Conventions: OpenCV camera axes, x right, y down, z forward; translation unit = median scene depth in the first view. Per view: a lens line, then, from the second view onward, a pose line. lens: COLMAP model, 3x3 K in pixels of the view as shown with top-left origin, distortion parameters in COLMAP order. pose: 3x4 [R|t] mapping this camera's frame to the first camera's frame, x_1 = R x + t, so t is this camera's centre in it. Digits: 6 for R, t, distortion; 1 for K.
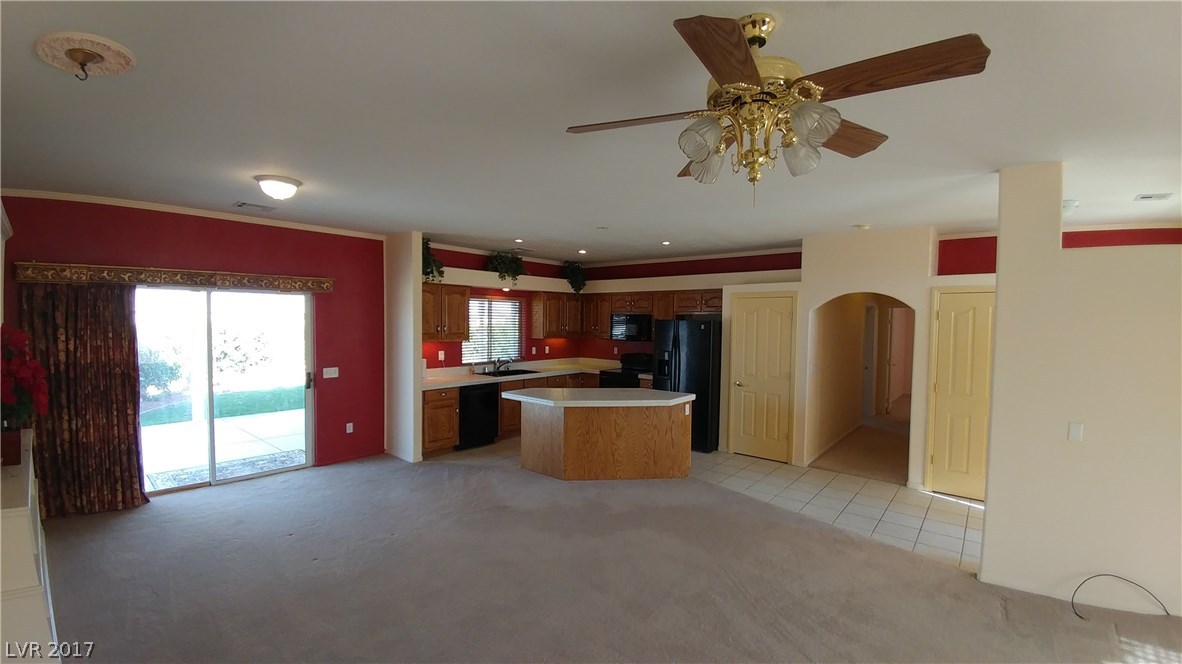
lens RADIAL K [[478.6, 0, 610.5], [0, 478.6, 341.5], [0, 0, 1]] dist [0.022523, -0.040422]
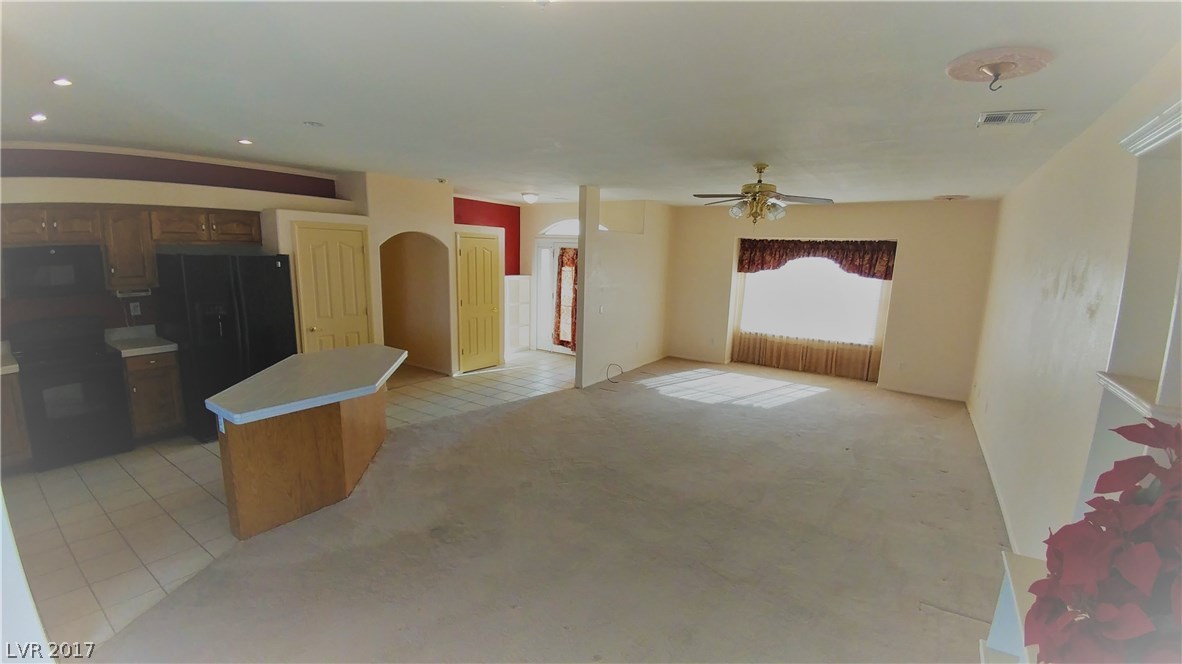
lens RADIAL K [[478.6, 0, 610.5], [0, 478.6, 341.5], [0, 0, 1]] dist [0.022523, -0.040422]
pose [[-0.107634, -0.197396, 0.974397, -0.759842], [0.006754, 0.979923, 0.199261, -0.070163], [-0.994168, 0.028029, -0.104140, 0.665802]]
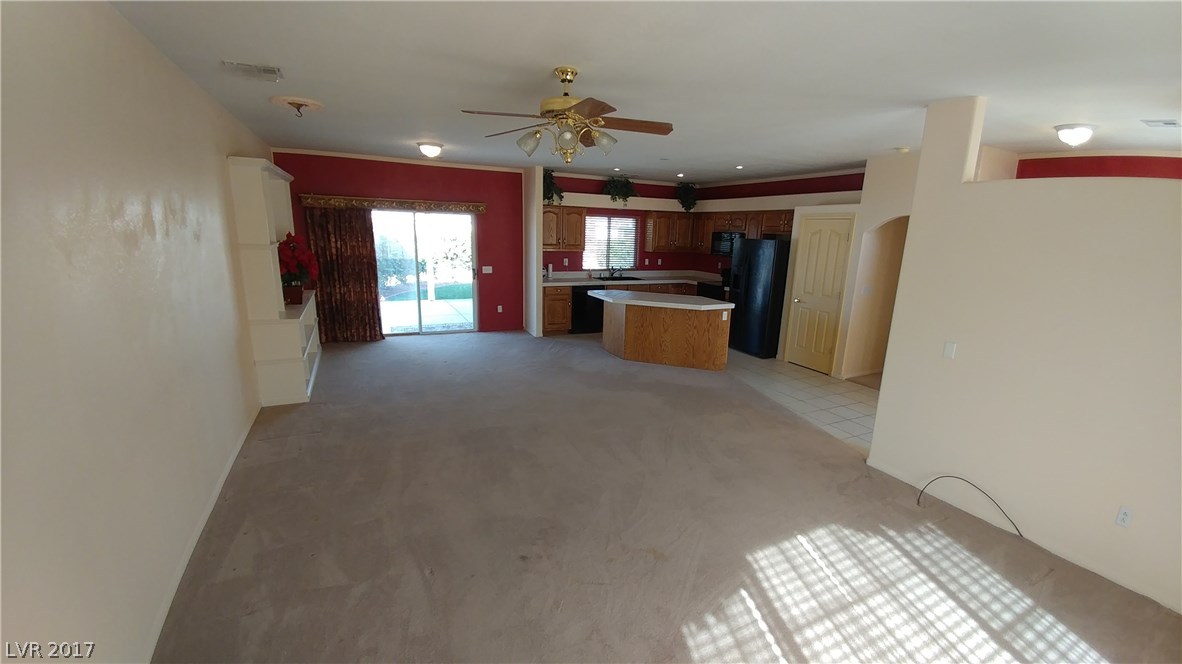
lens RADIAL K [[478.6, 0, 610.5], [0, 478.6, 341.5], [0, 0, 1]] dist [0.022523, -0.040422]
pose [[0.911032, 0.110499, -0.397254, 0.385682], [-0.038747, 0.982102, 0.184320, -0.004224], [0.410512, -0.152529, 0.899008, -0.202642]]
